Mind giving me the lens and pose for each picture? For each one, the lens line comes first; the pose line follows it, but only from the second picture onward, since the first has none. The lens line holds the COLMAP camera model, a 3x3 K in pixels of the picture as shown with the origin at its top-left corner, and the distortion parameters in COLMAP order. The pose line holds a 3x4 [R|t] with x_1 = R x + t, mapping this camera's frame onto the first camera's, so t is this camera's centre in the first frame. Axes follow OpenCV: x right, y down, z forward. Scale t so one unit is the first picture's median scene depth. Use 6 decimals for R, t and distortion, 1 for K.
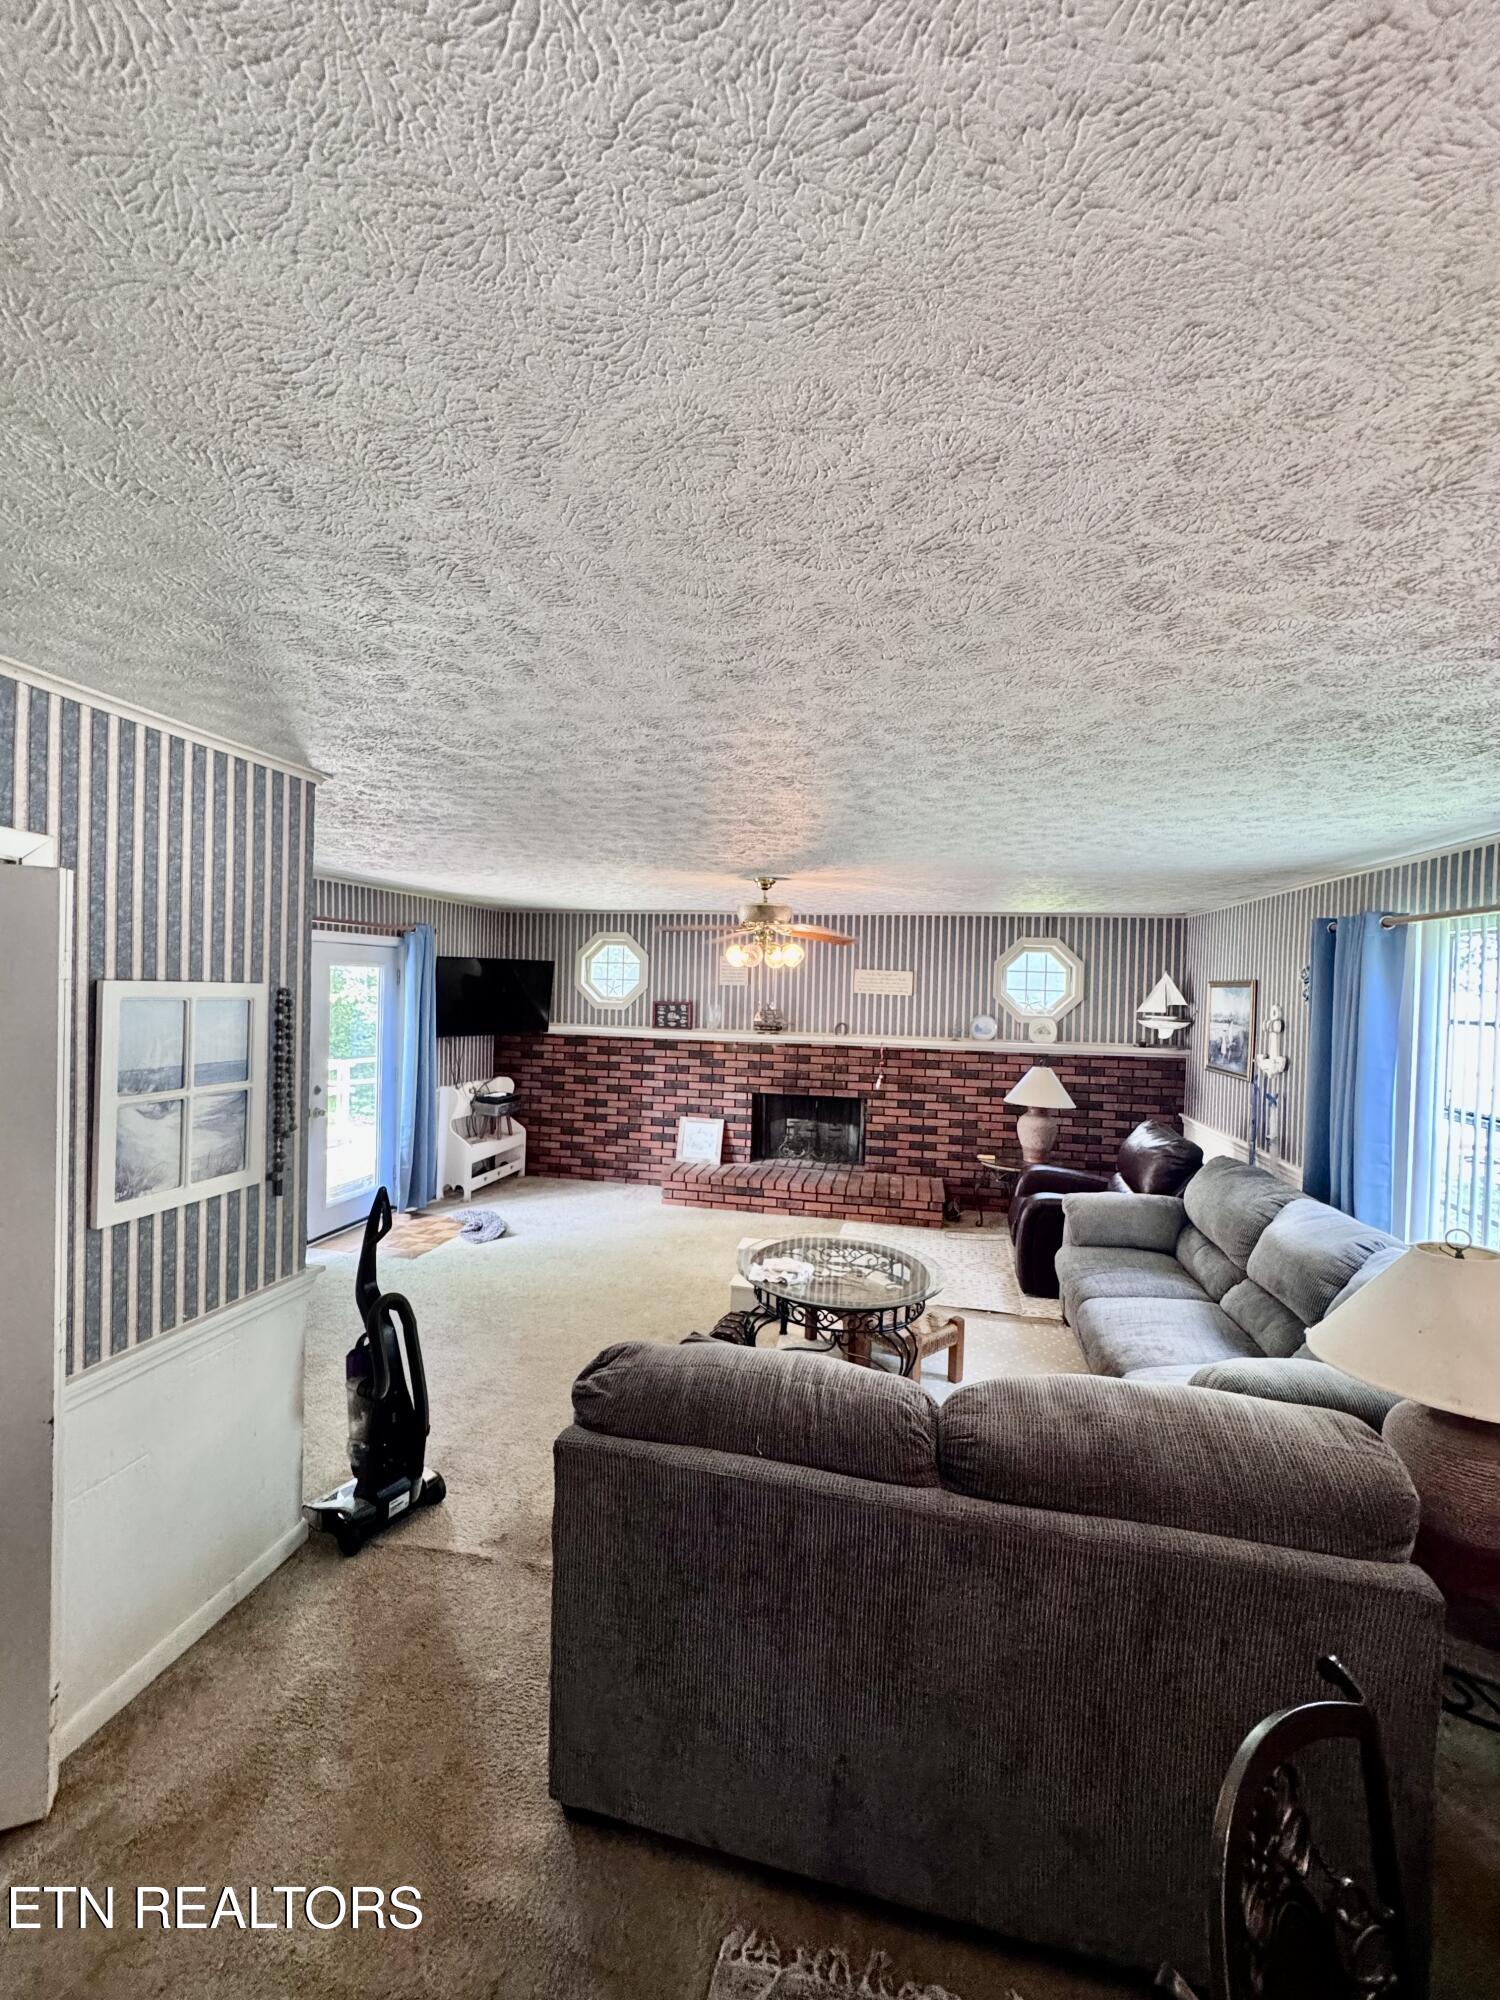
lens RADIAL K [[800.4, 0, 750.0], [0, 800.4, 1000.0], [0, 0, 1]] dist [-0.003220, -0.000342]
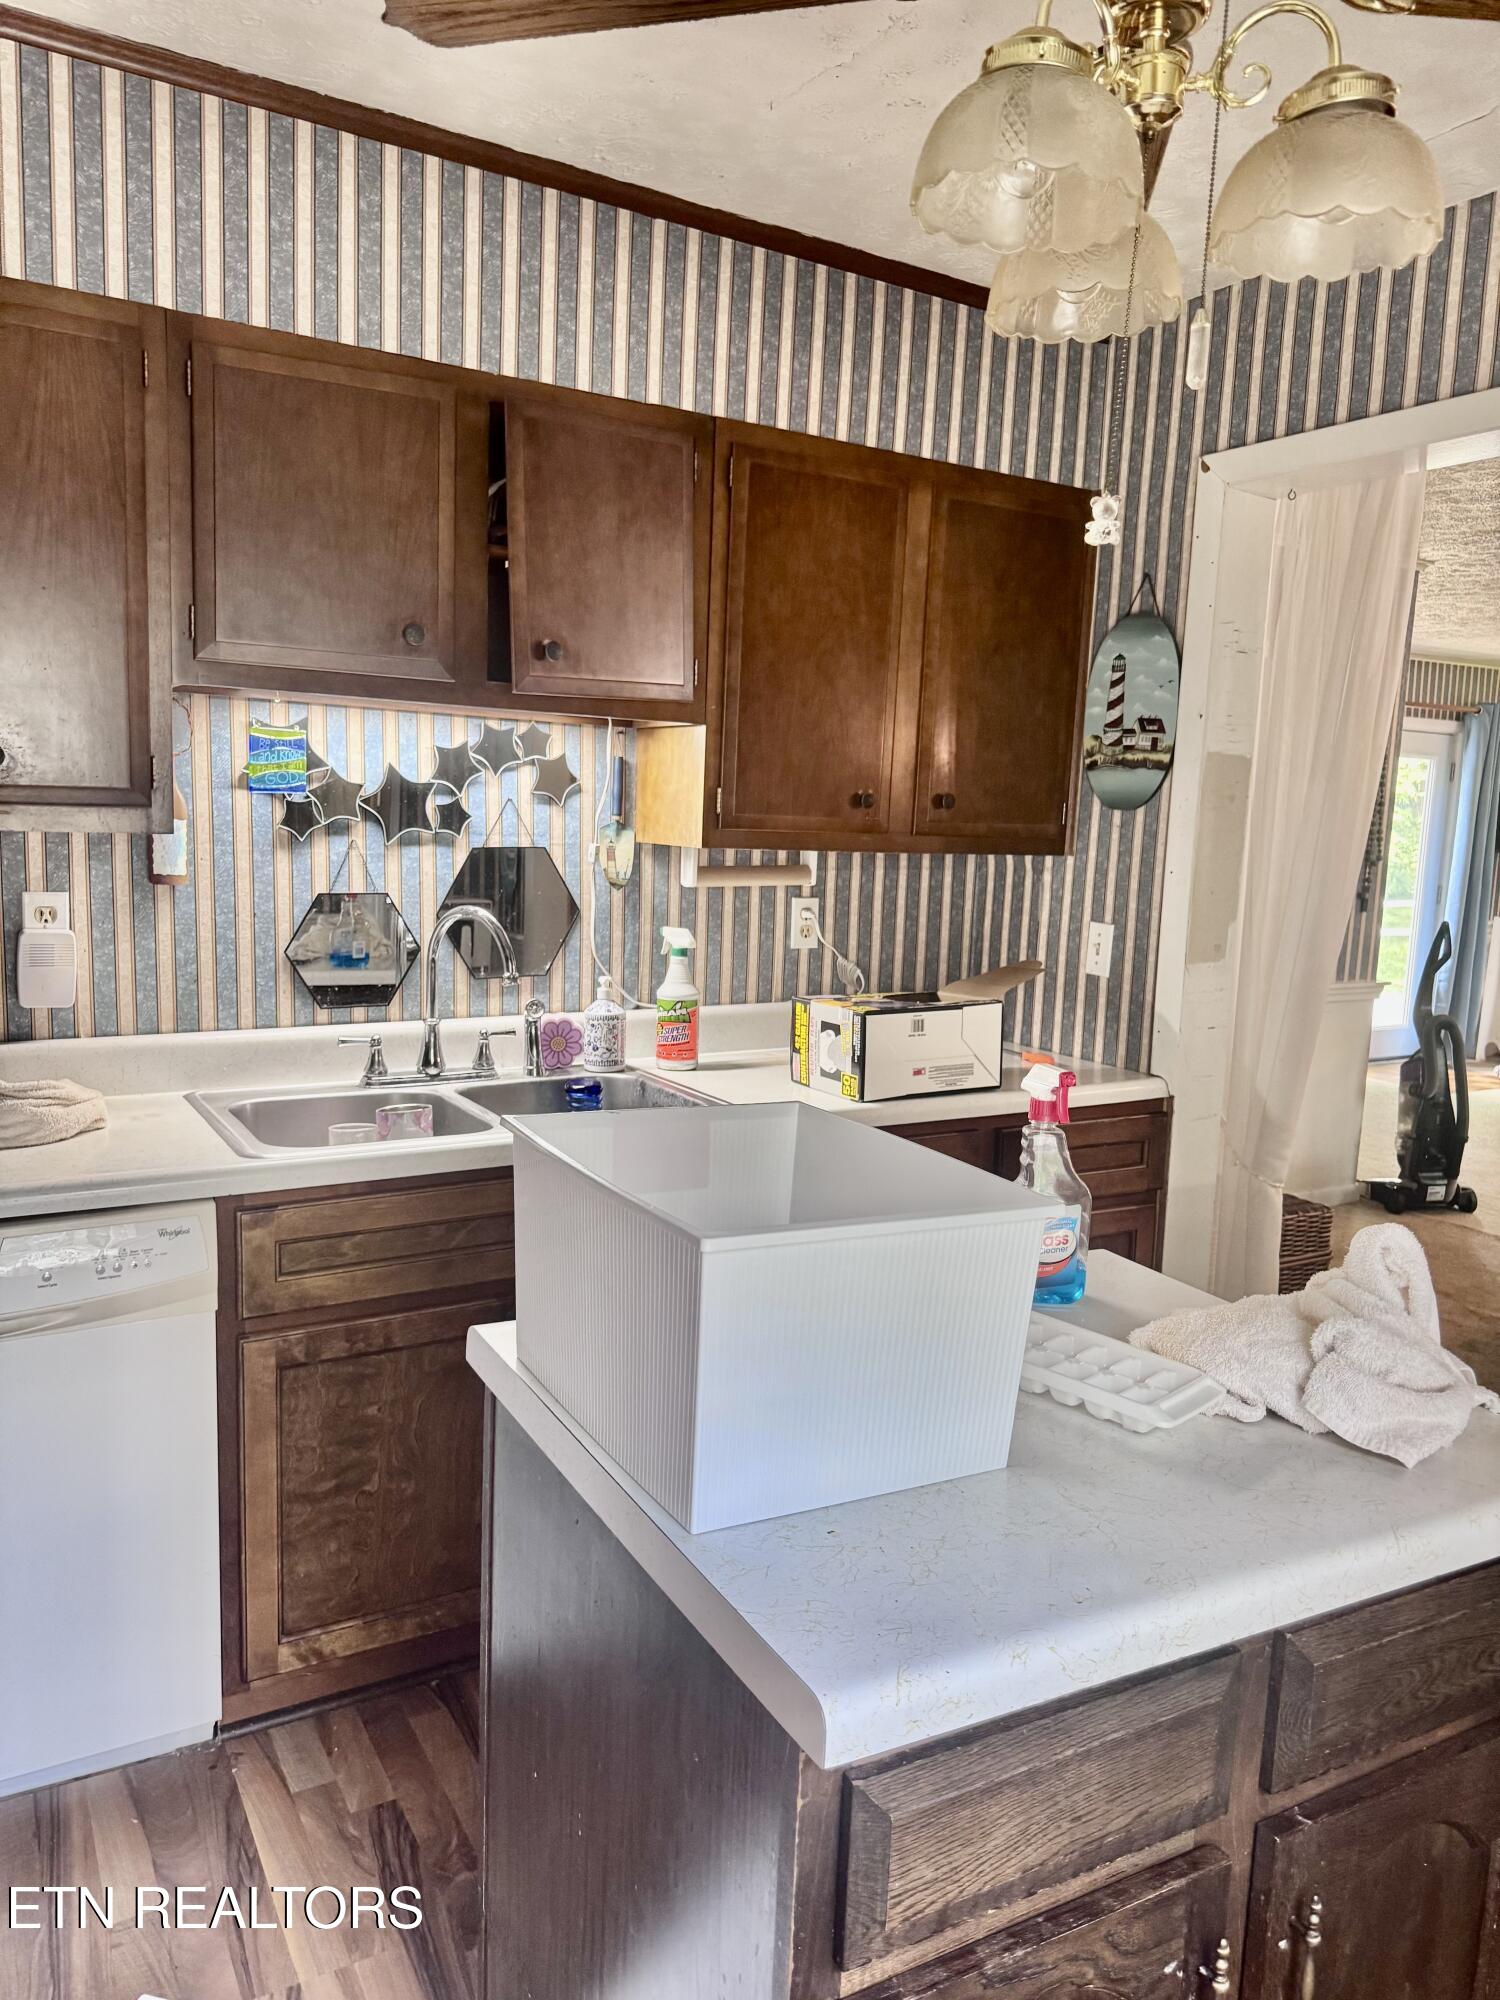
lens RADIAL K [[1394.8, 0, 750.0], [0, 1394.8, 1000.0], [0, 0, 1]] dist [0.173212, -0.323919]
pose [[0.662885, 0.105966, -0.741185, 0.159991], [-0.037765, 0.993406, 0.108251, 0.063099], [0.747768, -0.043767, 0.662516, -0.434997]]
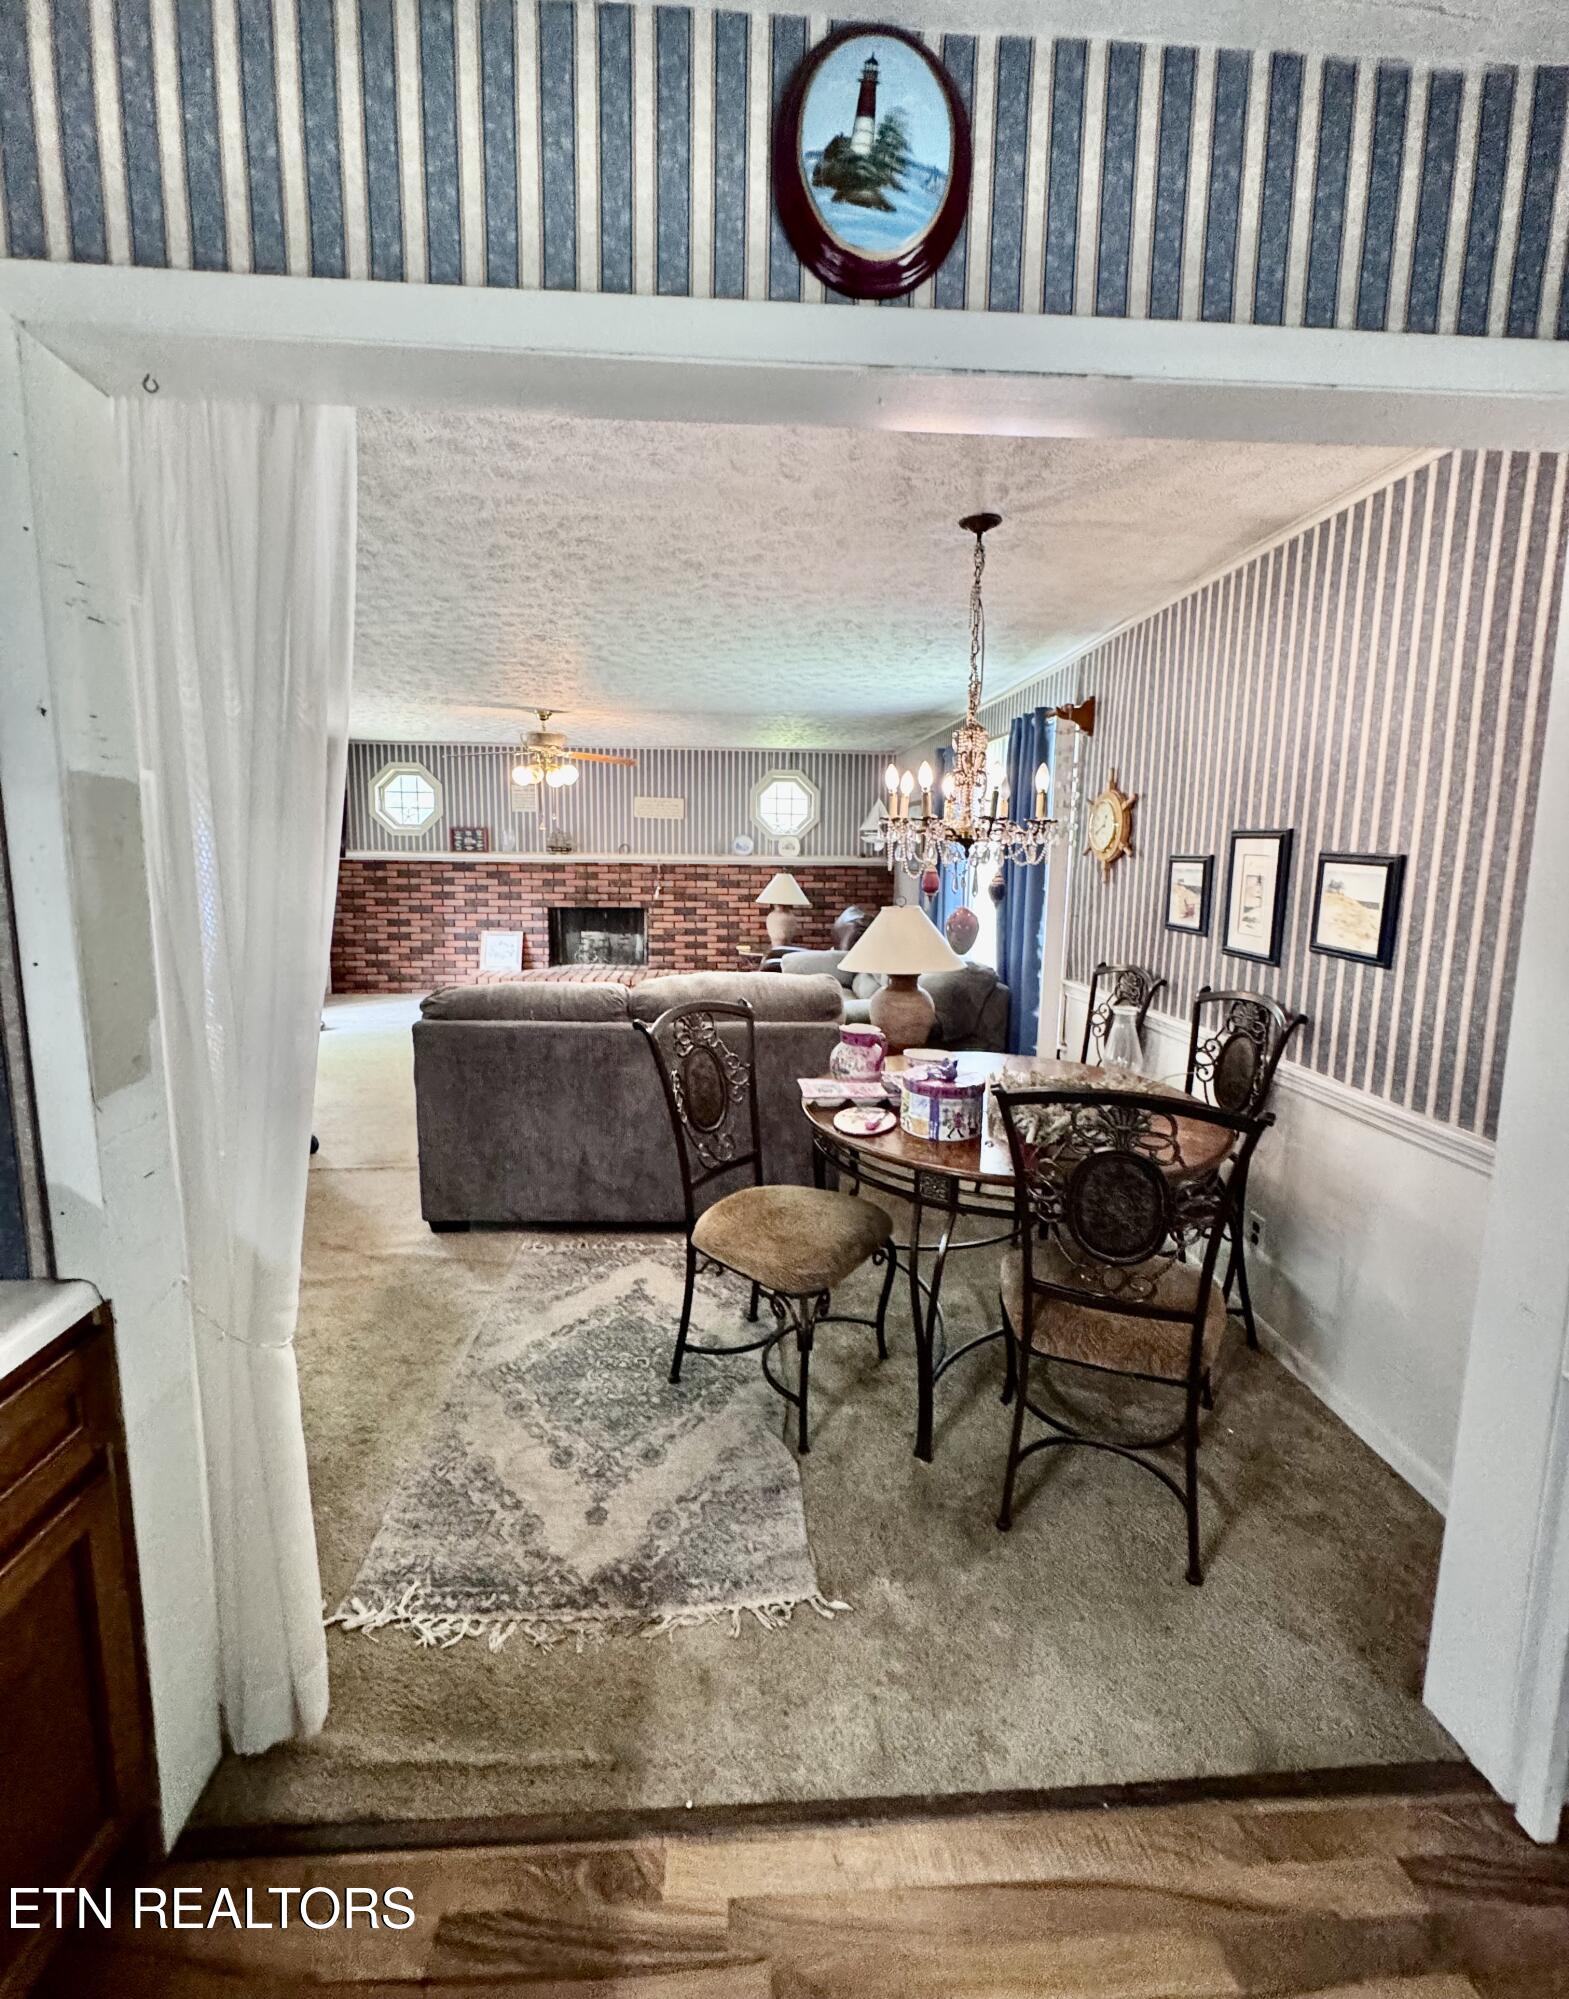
lens RADIAL K [[835.6, 0, 783.1], [0, 835.6, 953.3], [0, 0, 1]] dist [-0.001707, -0.000011]
pose [[0.965806, -0.045871, 0.255177, 0.021020], [0.016053, 0.992916, 0.117728, 0.048394], [-0.258769, -0.109606, 0.959701, -0.242927]]
